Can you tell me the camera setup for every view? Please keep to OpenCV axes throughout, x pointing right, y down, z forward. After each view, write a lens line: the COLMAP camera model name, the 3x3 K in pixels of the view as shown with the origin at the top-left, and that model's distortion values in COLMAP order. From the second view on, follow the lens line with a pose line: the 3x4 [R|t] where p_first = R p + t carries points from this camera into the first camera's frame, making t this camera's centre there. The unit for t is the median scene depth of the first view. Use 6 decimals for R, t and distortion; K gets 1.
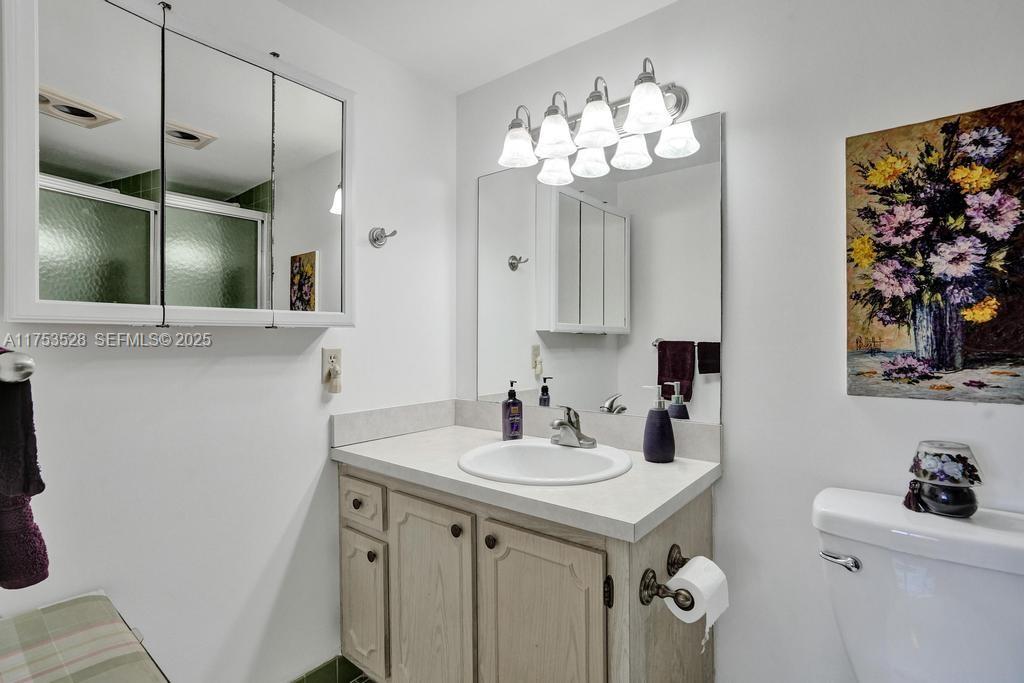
lens RADIAL K [[482.4, 0, 509.3], [0, 482.4, 345.0], [0, 0, 1]] dist [-0.033222, 0.016844]
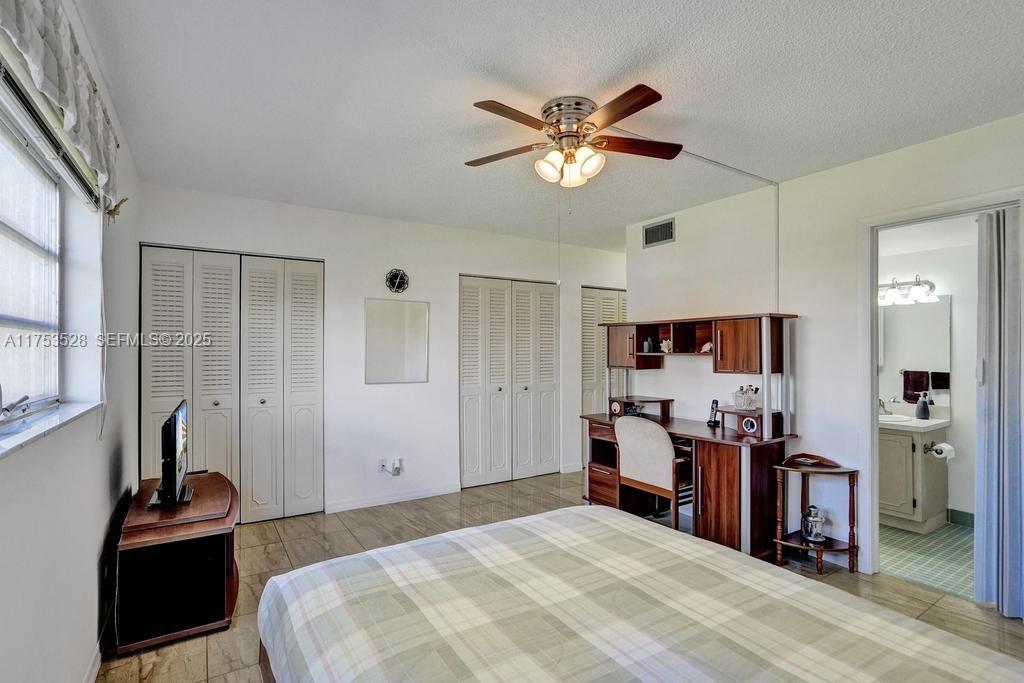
lens RADIAL K [[482.4, 0, 509.3], [0, 482.4, 345.0], [0, 0, 1]] dist [-0.033222, 0.016844]
pose [[0.949565, 0.003071, -0.313555, -1.484454], [-0.007885, 0.999870, -0.014086, -0.180610], [0.313471, 0.015848, 0.949466, -3.195895]]
